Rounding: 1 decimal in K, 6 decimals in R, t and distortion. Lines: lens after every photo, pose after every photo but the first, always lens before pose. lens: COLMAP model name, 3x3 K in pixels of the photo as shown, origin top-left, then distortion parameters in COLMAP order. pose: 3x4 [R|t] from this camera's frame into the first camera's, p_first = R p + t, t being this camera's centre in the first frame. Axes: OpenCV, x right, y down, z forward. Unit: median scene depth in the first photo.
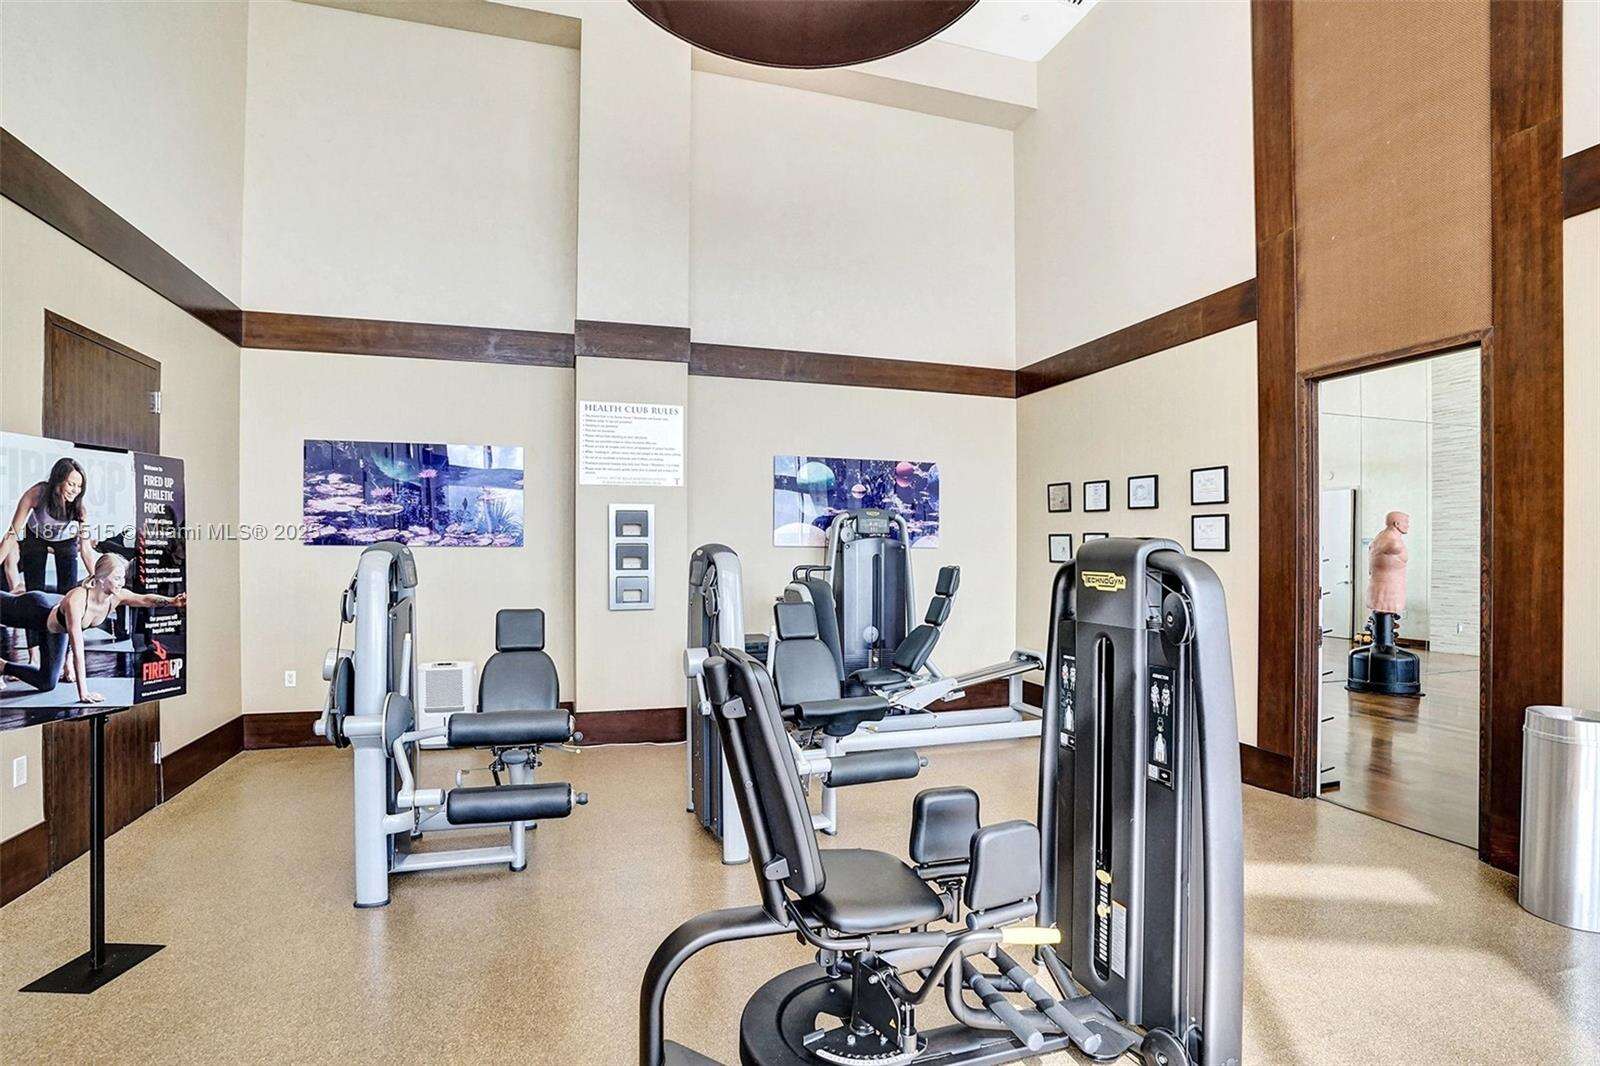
lens RADIAL K [[765.8, 0, 805.2], [0, 765.8, 540.9], [0, 0, 1]] dist [-0.026952, -0.000590]
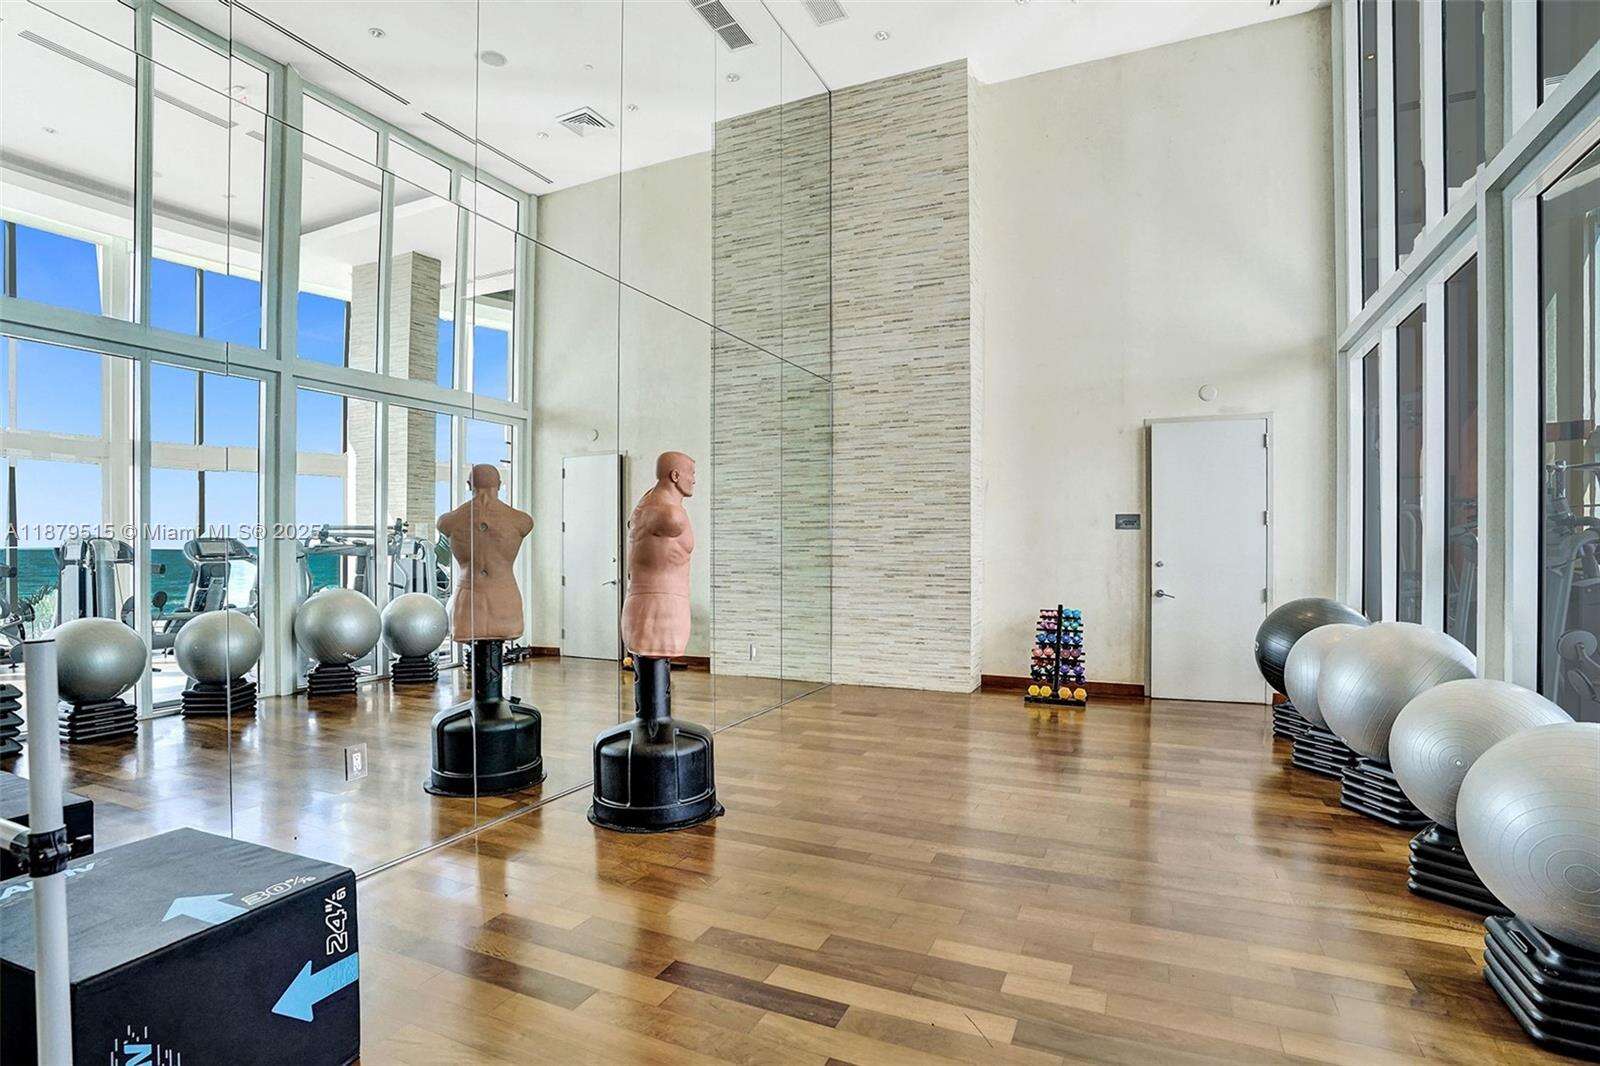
lens RADIAL K [[765.8, 0, 804.1], [0, 765.8, 539.9], [0, 0, 1]] dist [-0.026952, -0.000590]
pose [[0.666884, -0.003710, 0.745152, 0.467299], [-0.000771, 0.999984, 0.005669, 0.016012], [-0.745161, -0.004355, 0.666870, 0.601143]]
